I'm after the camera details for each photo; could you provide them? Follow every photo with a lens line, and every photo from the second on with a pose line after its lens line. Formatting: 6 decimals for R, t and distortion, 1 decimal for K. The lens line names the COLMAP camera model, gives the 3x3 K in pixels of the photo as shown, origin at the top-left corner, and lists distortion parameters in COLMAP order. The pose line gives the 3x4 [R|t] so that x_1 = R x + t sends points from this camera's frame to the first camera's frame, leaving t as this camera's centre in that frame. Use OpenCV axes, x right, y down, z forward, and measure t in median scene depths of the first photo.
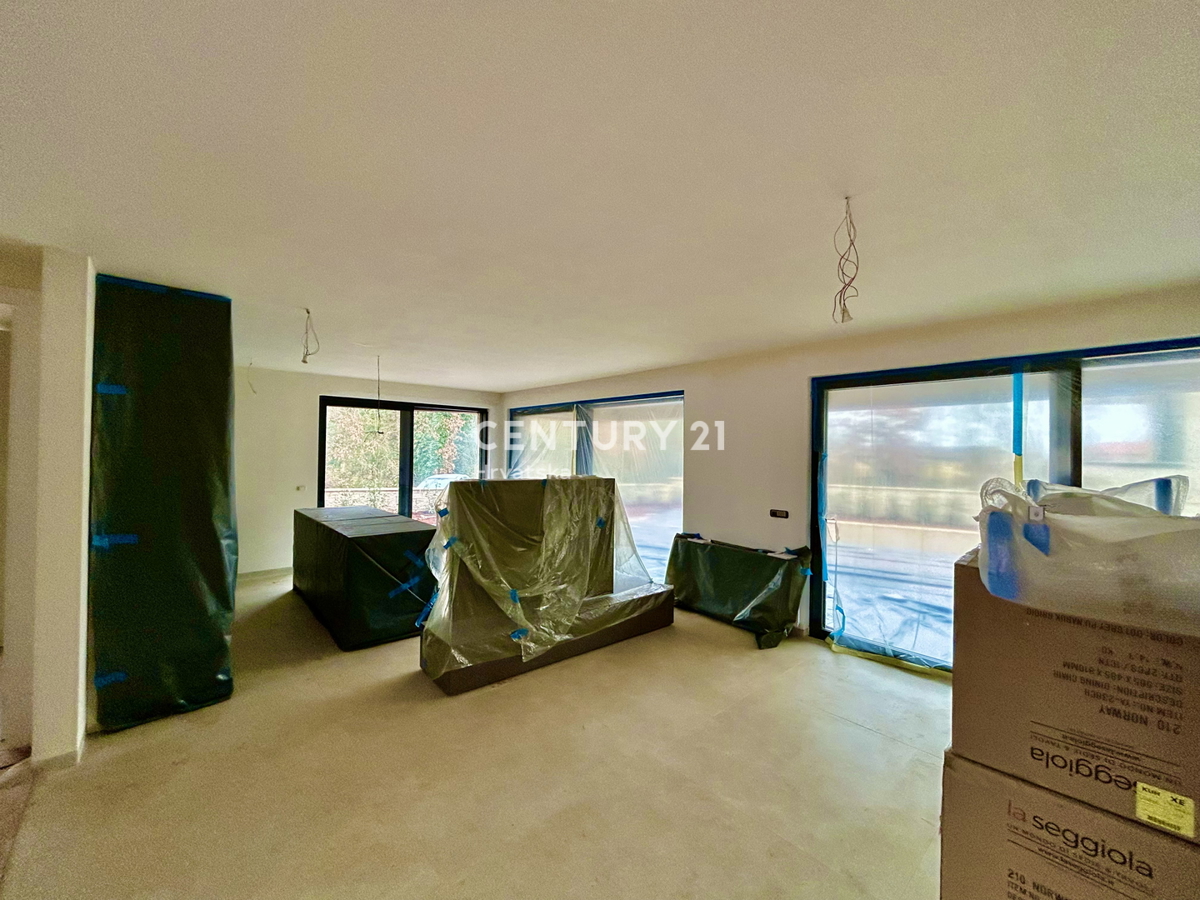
lens RADIAL K [[483.3, 0, 596.2], [0, 483.3, 448.5], [0, 0, 1]] dist [-0.000501, -0.000263]
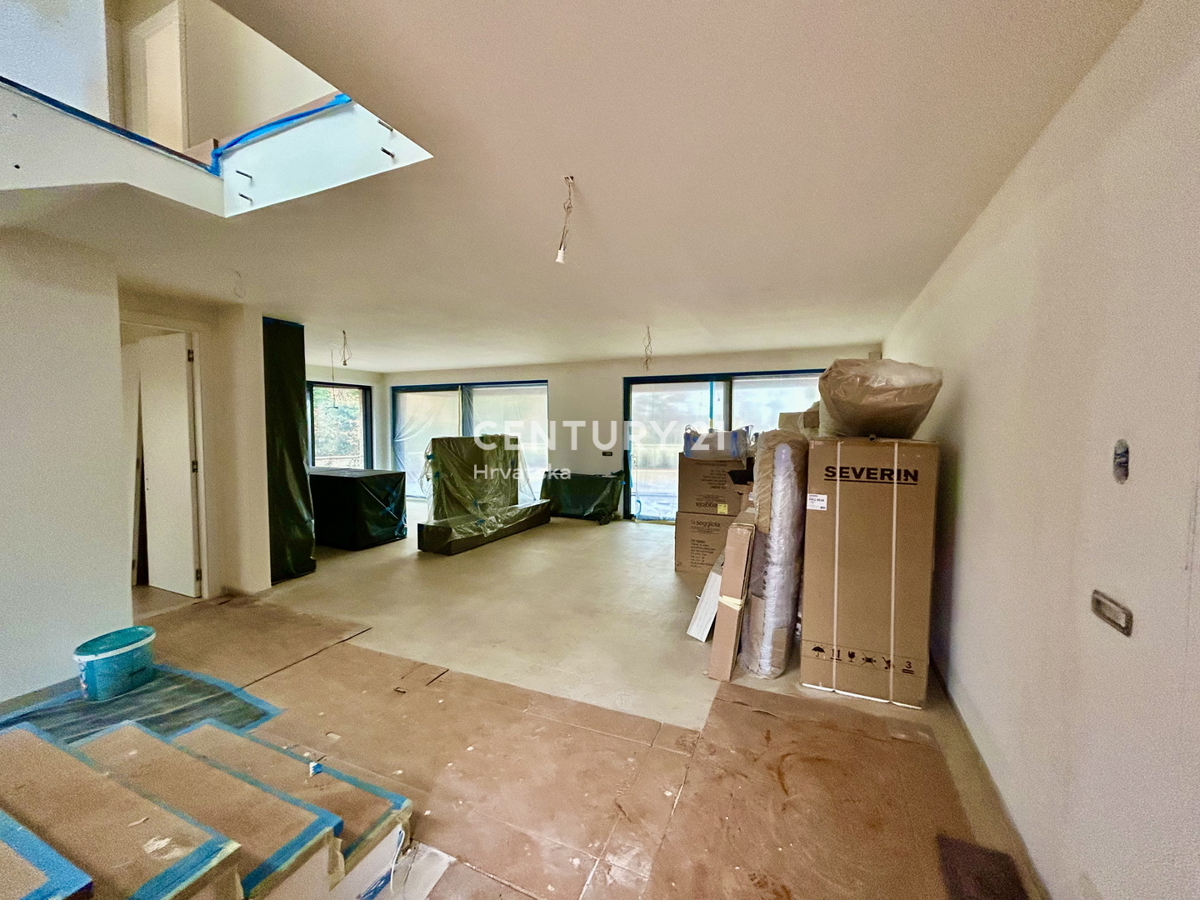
lens RADIAL K [[483.3, 0, 600.0], [0, 483.3, 447.1], [0, 0, 1]] dist [-0.000501, -0.000263]
pose [[0.913276, -0.032831, 0.406017, -0.385933], [0.008912, 0.998119, 0.060663, 0.003347], [-0.407244, -0.051784, 0.911850, -0.638681]]
